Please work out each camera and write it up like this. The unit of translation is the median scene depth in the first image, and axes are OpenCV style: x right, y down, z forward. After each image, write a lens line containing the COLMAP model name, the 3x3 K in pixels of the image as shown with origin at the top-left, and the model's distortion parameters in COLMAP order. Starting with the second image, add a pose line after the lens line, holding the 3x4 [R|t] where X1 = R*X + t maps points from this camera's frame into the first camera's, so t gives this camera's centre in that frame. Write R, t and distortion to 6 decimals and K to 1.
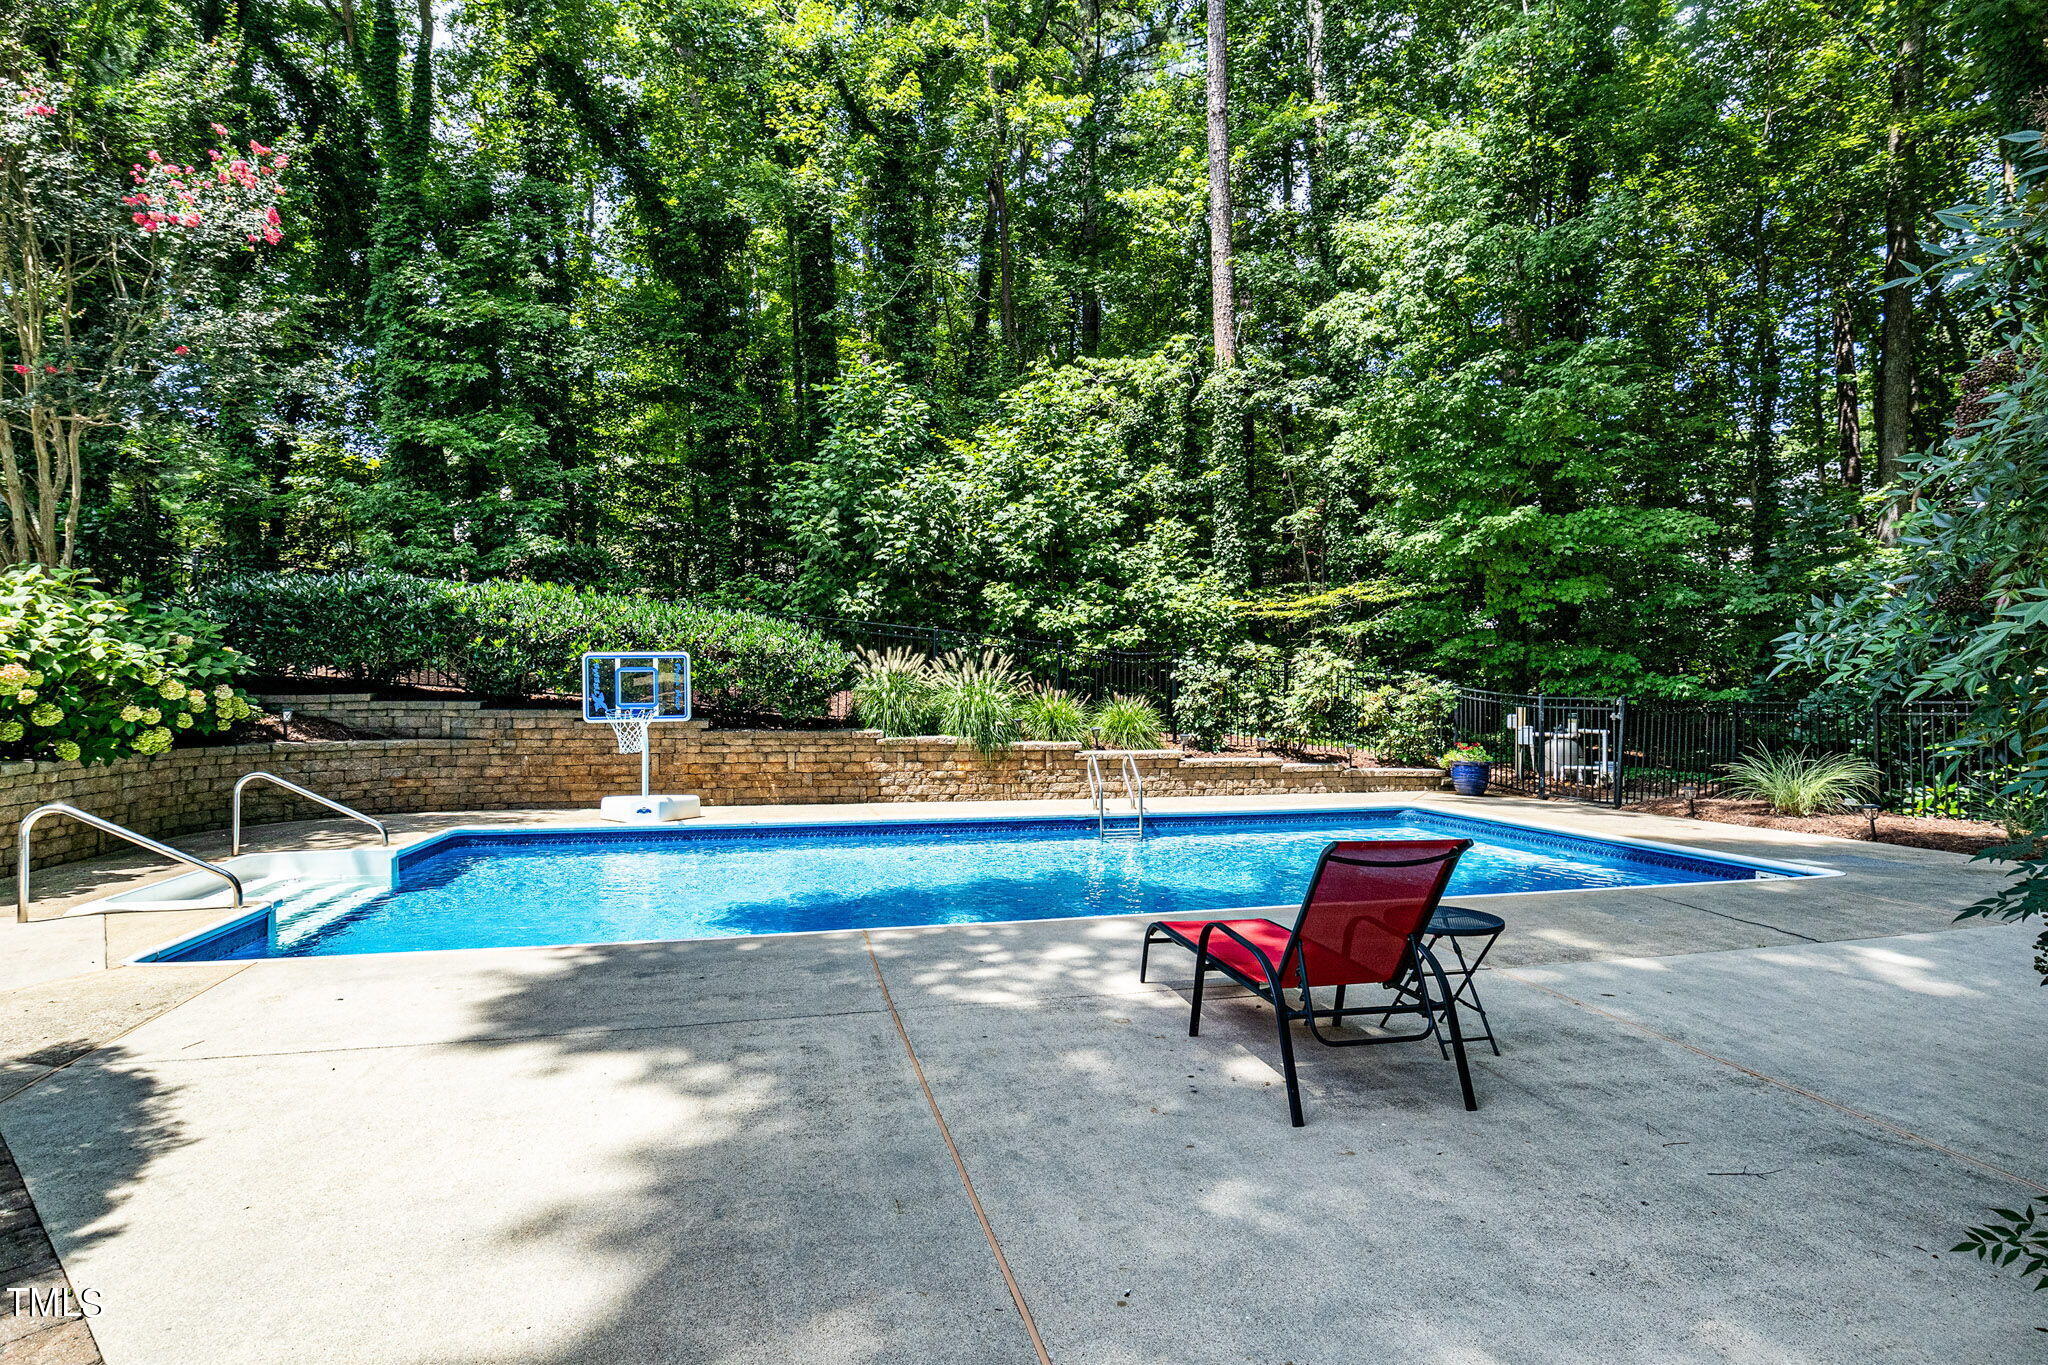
lens RADIAL K [[1021.0, 0, 1034.3], [0, 1021.0, 675.1], [0, 0, 1]] dist [-0.018462, 0.008665]
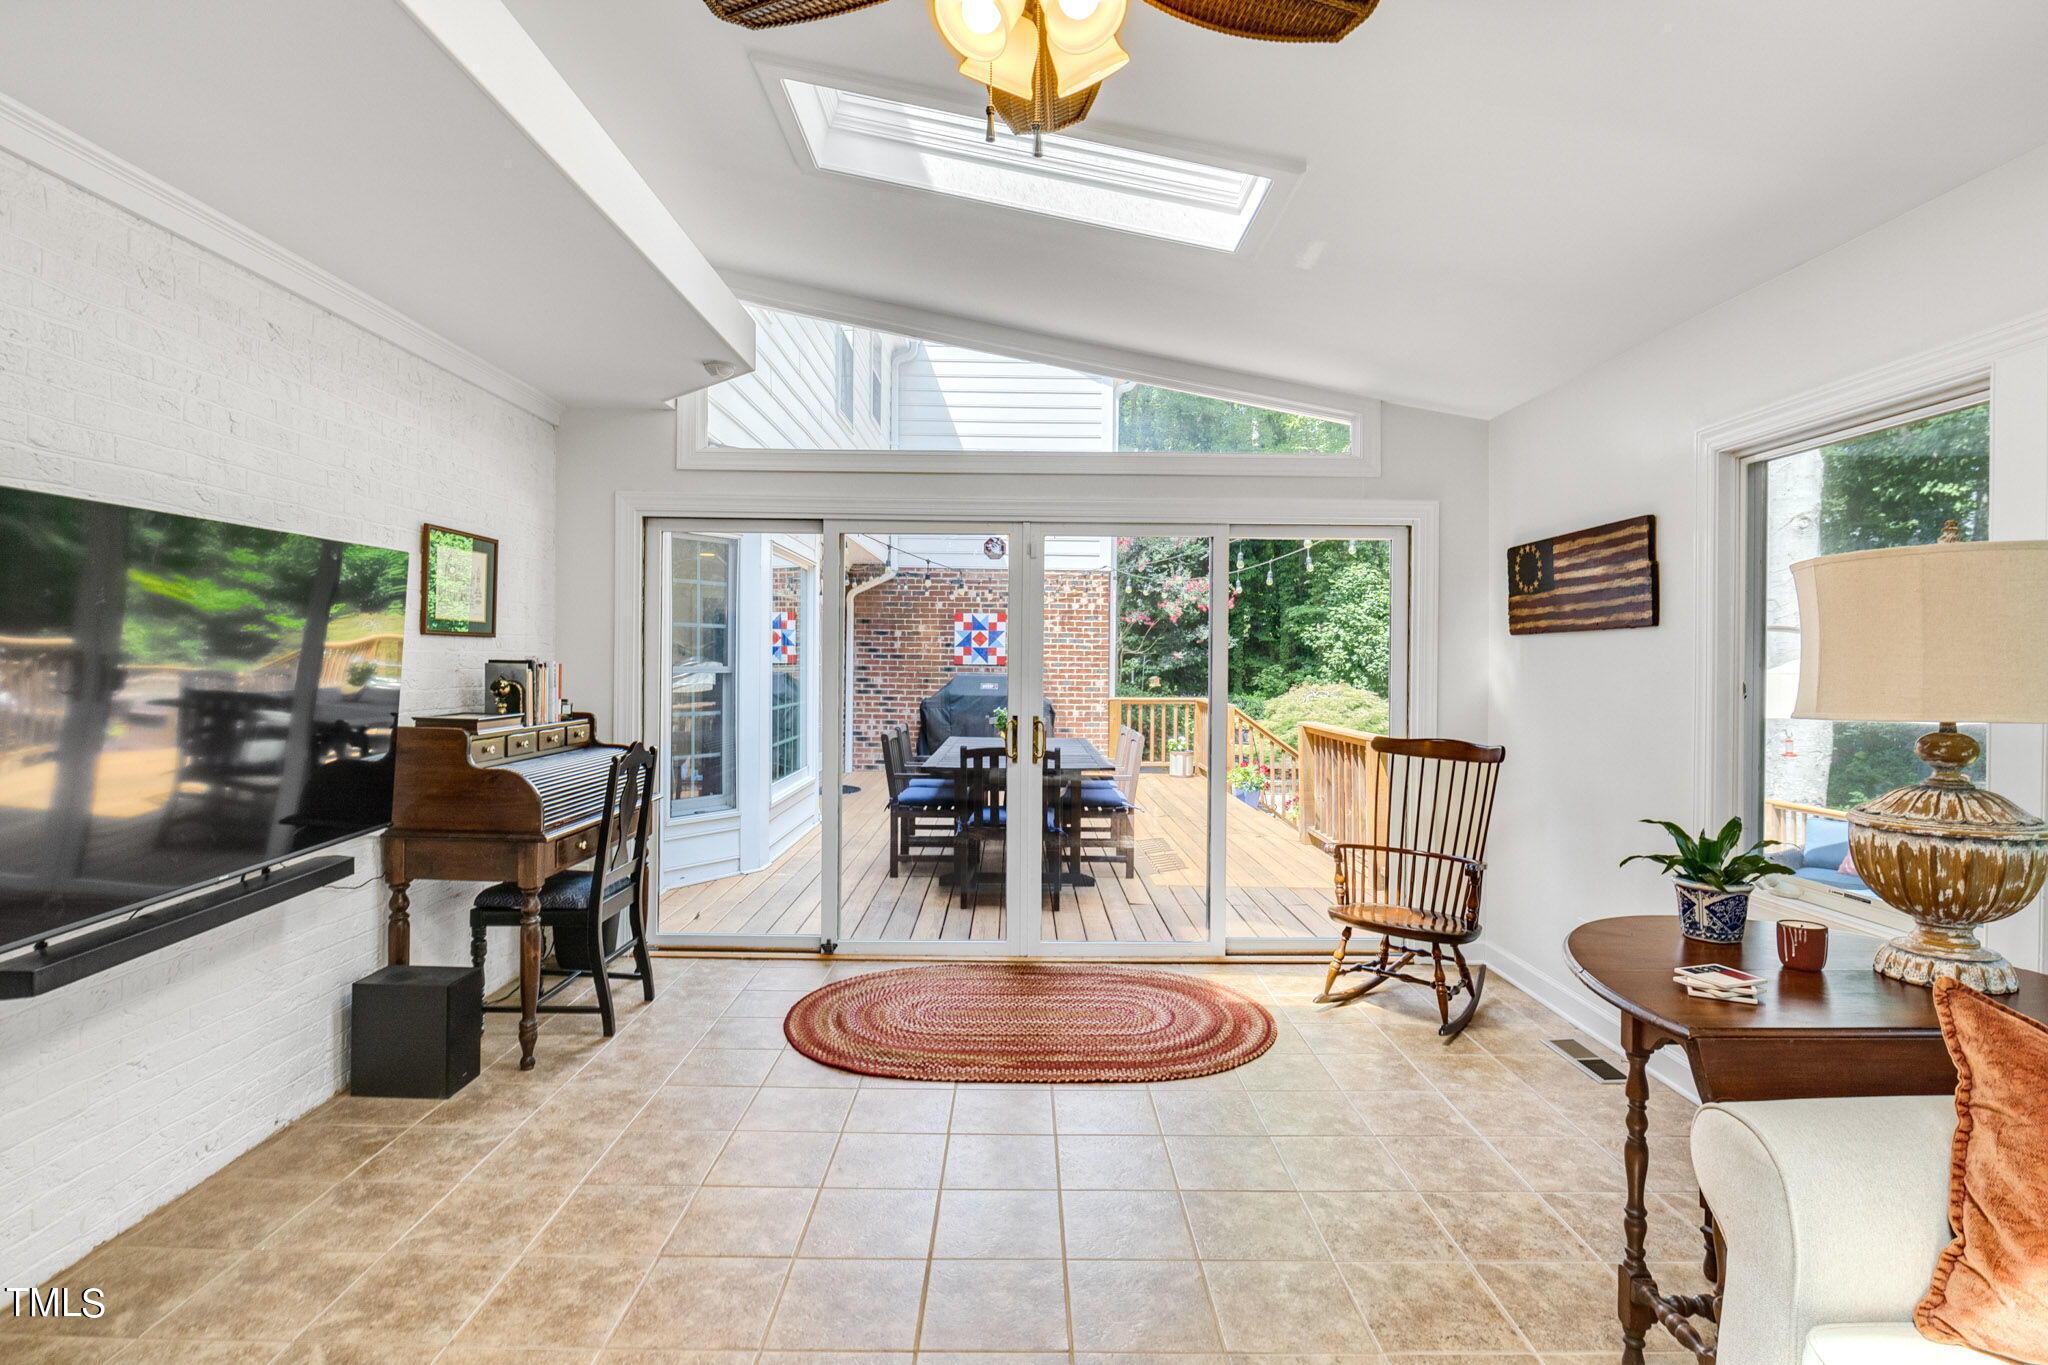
lens RADIAL K [[1021.0, 0, 1034.3], [0, 1021.0, 675.1], [0, 0, 1]] dist [-0.018462, 0.008665]
pose [[0.975050, 0.009899, -0.221764, -0.357585], [-0.000494, 0.999100, 0.042424, -0.192749], [0.221984, -0.041256, 0.974177, -1.193630]]
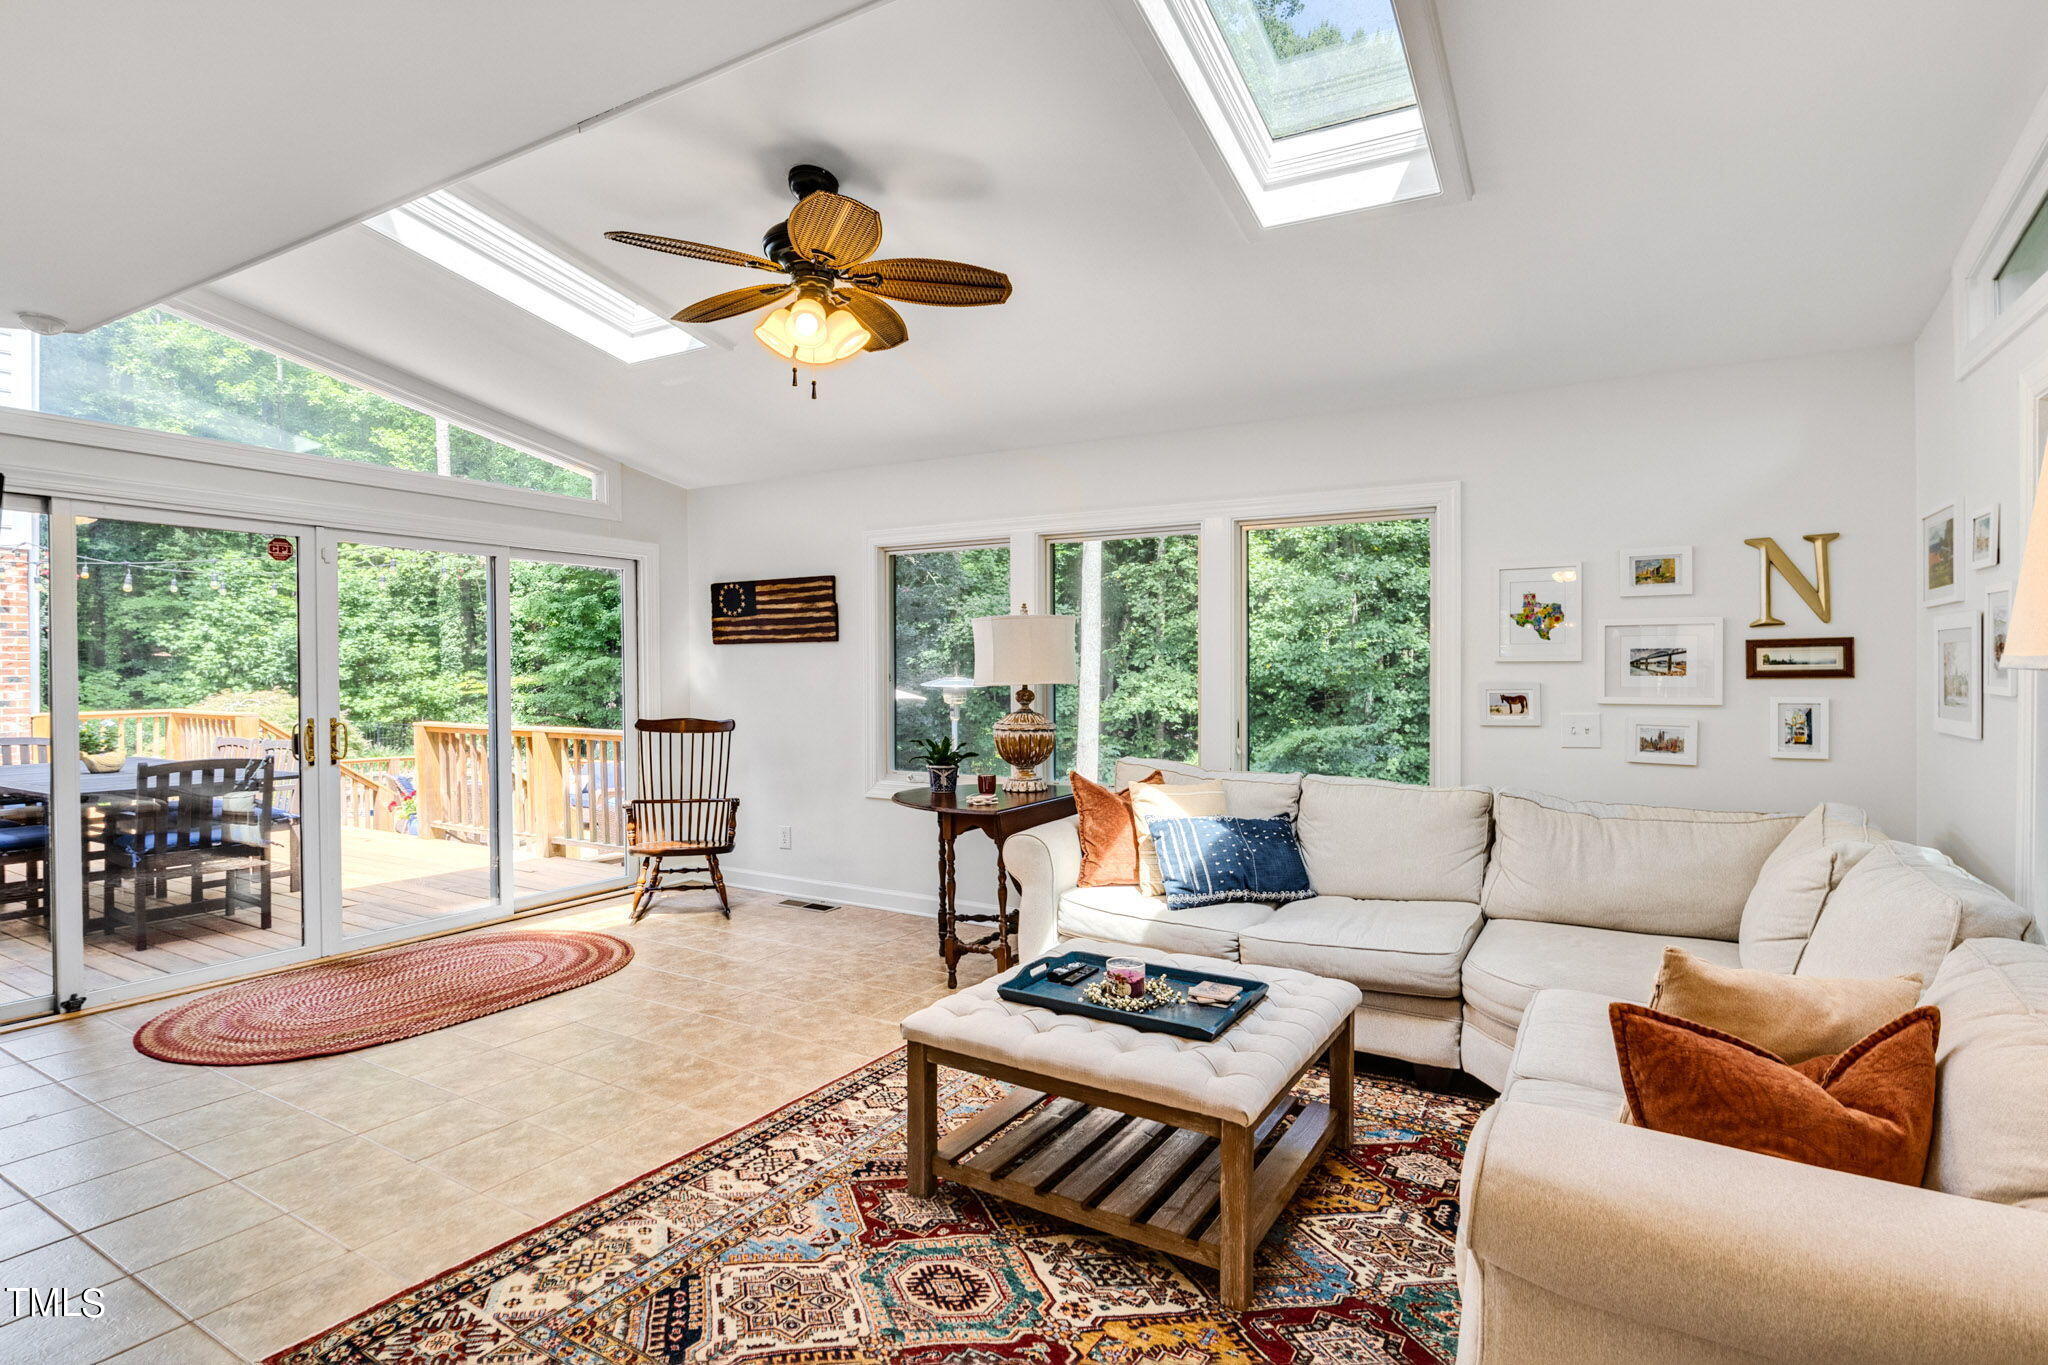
lens RADIAL K [[1021.0, 0, 1034.3], [0, 1021.0, 675.1], [0, 0, 1]] dist [-0.018462, 0.008665]
pose [[0.693995, -0.007968, 0.719936, -0.488050], [-0.018569, 0.999408, 0.028961, -0.193767], [-0.719740, -0.033468, 0.693436, -1.259483]]
